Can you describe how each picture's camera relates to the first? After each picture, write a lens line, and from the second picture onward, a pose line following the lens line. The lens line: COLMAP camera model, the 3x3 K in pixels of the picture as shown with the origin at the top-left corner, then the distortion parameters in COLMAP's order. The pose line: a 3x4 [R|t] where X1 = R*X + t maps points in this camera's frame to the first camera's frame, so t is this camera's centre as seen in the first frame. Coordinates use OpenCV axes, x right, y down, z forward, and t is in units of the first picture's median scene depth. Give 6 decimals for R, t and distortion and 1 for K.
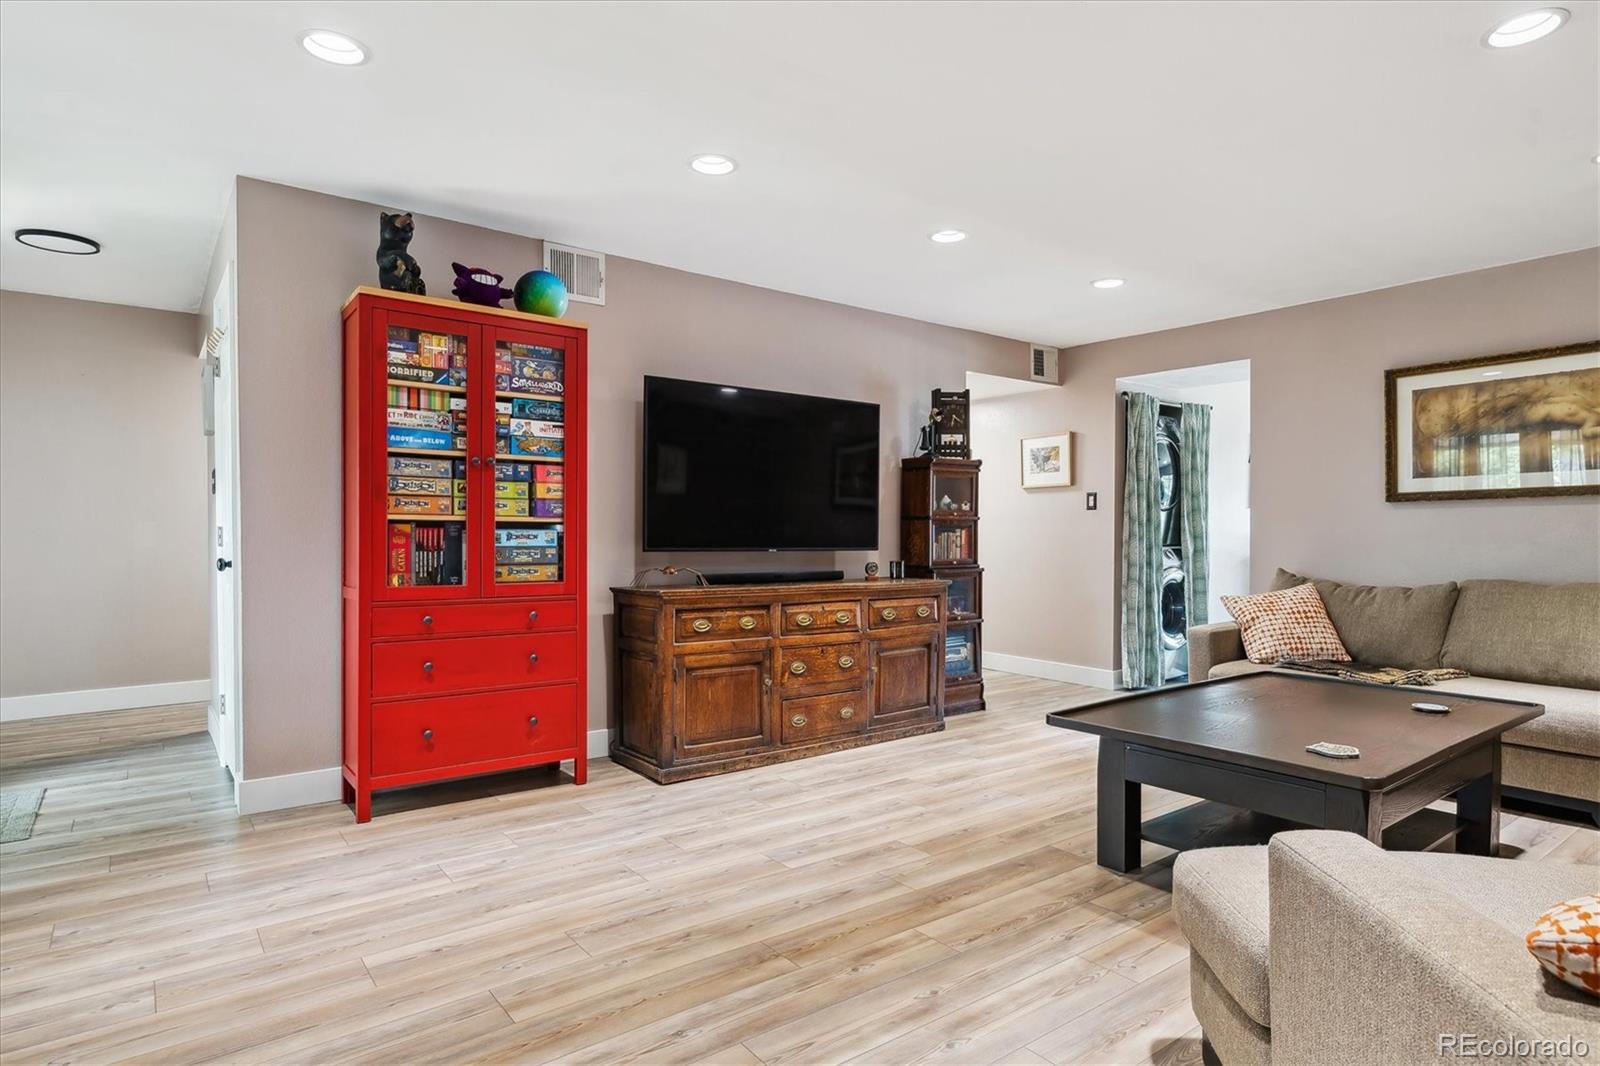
lens RADIAL K [[868.1, 0, 816.9], [0, 868.1, 547.9], [0, 0, 1]] dist [0.008415, -0.002533]
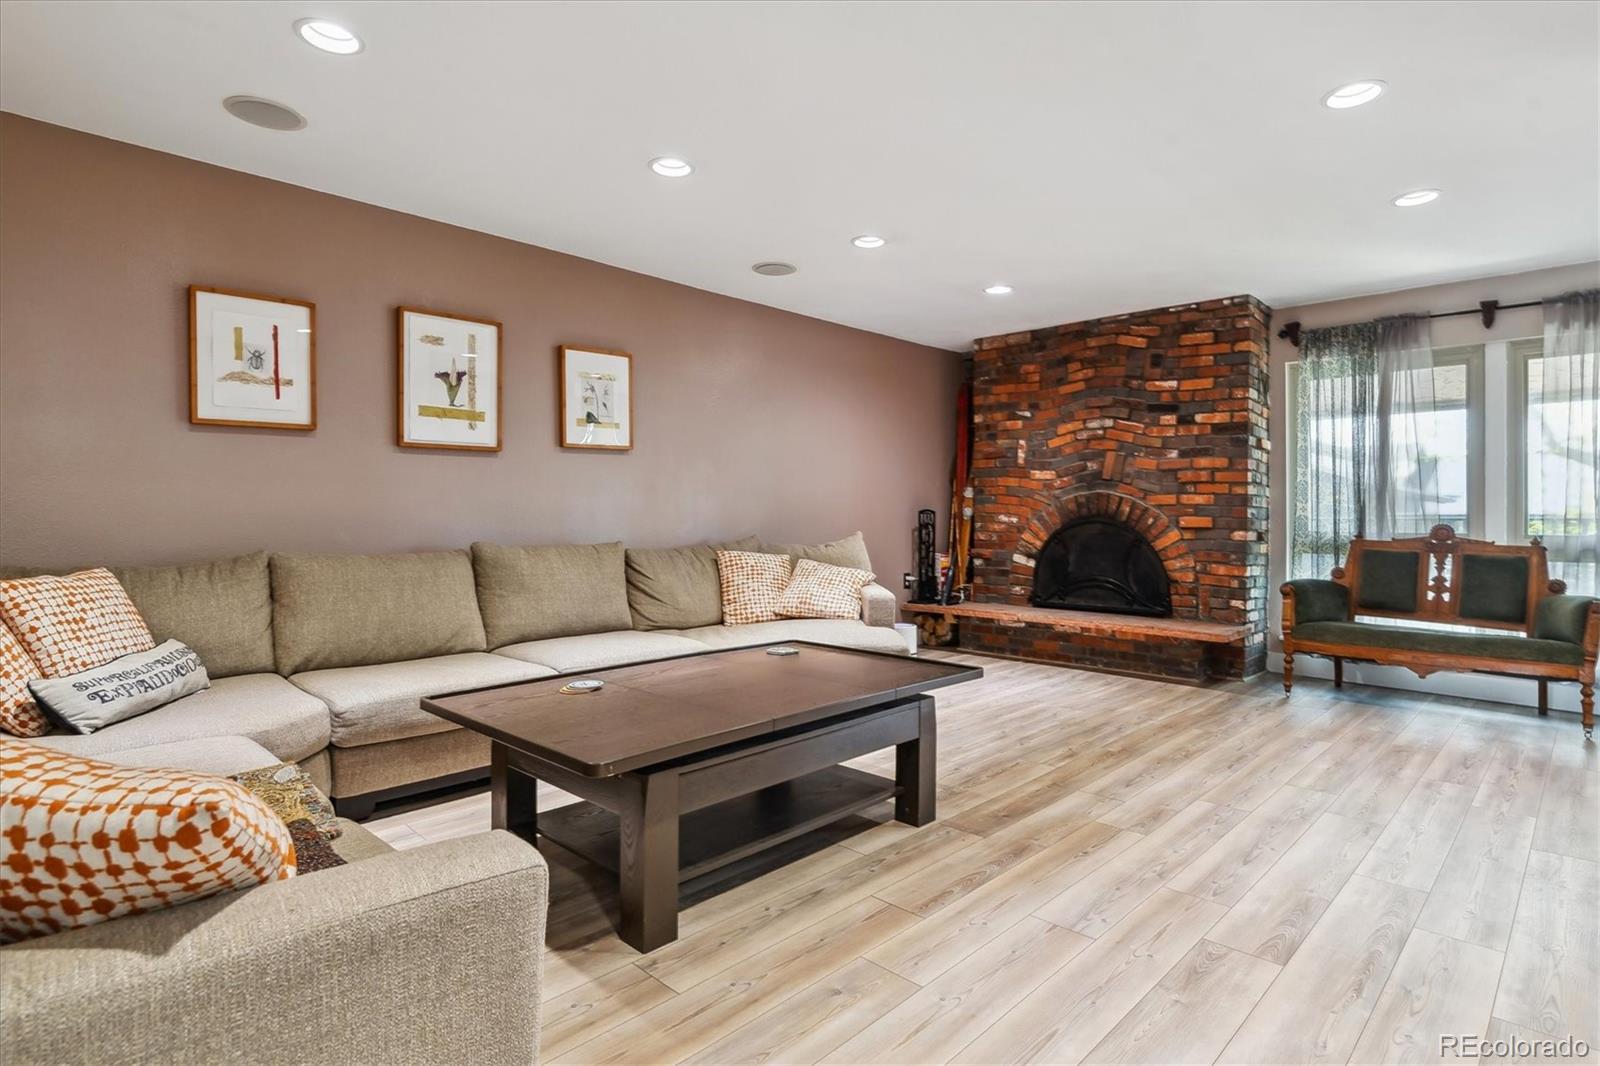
lens RADIAL K [[810.2, 0, 802.2], [0, 810.2, 516.1], [0, 0, 1]] dist [0.001036, -0.003224]
pose [[-0.991550, -0.008181, -0.129464, 0.481716], [-0.010279, 0.999826, 0.015550, -0.009161], [0.129314, 0.016750, -0.991462, 1.528173]]
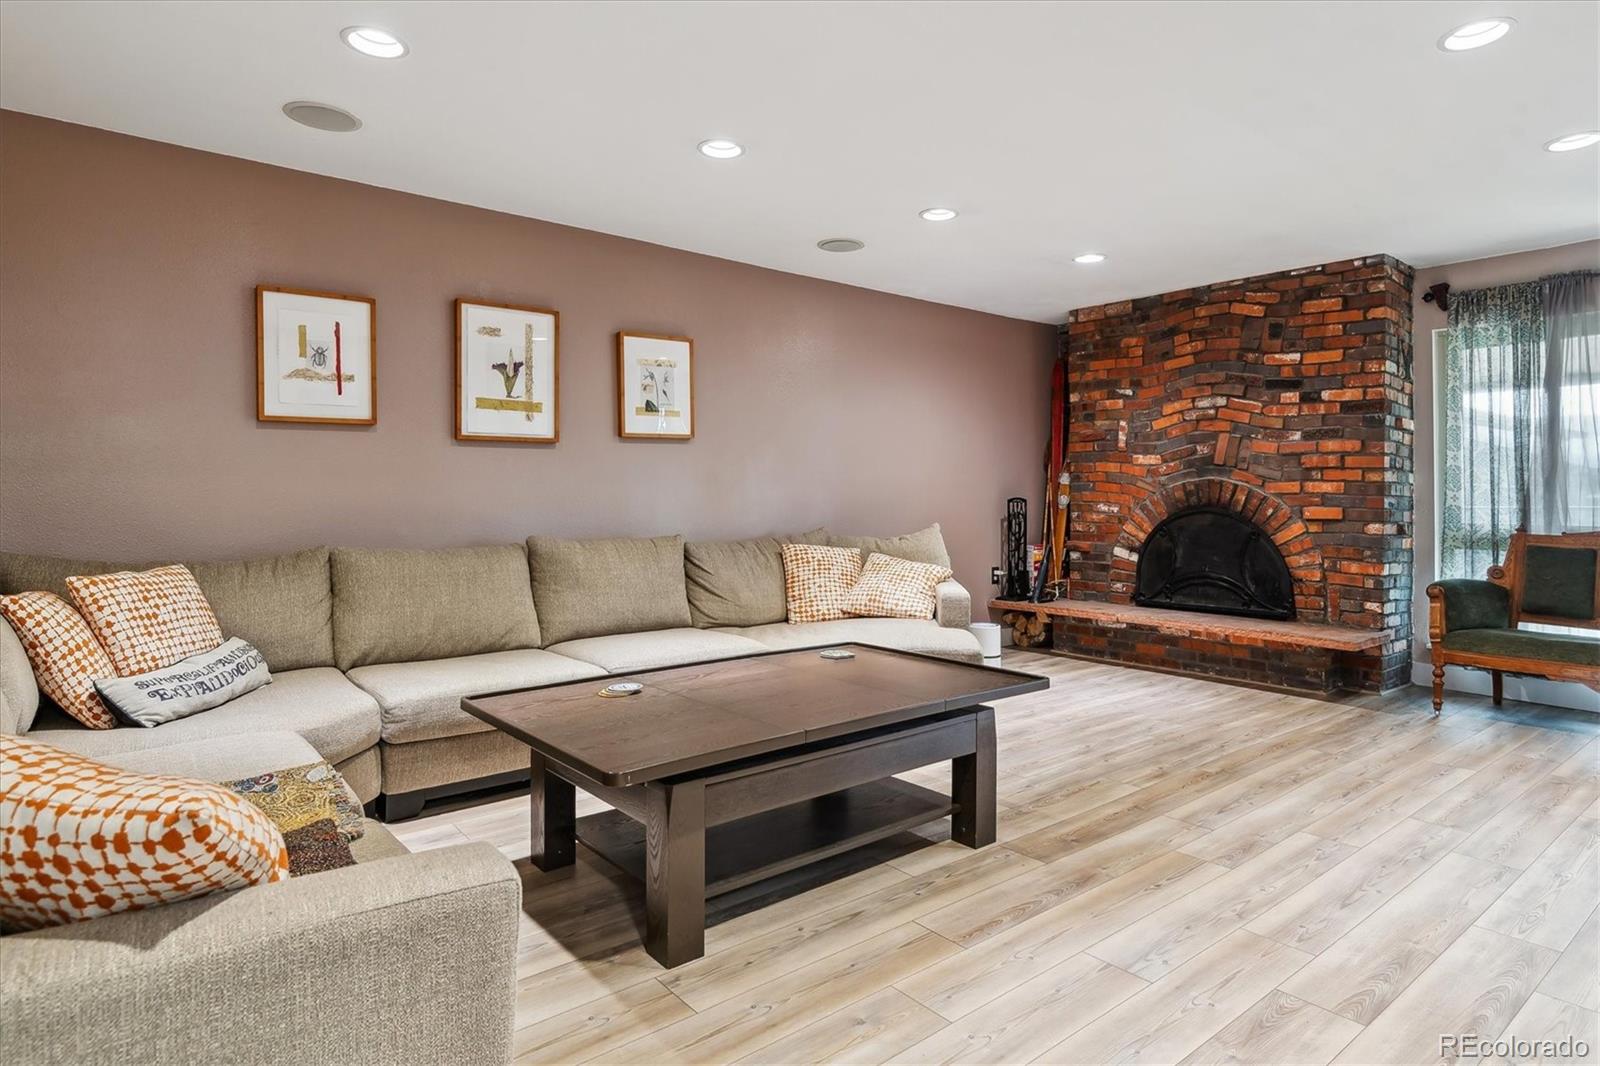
lens RADIAL K [[874.5, 0, 803.0], [0, 874.5, 493.4], [0, 0, 1]] dist [0.003817, -0.003232]
pose [[-0.999843, -0.006514, -0.016455, 0.438796], [-0.006686, 0.999923, 0.010430, -0.023101], [0.016386, 0.010539, -0.999810, 1.549768]]
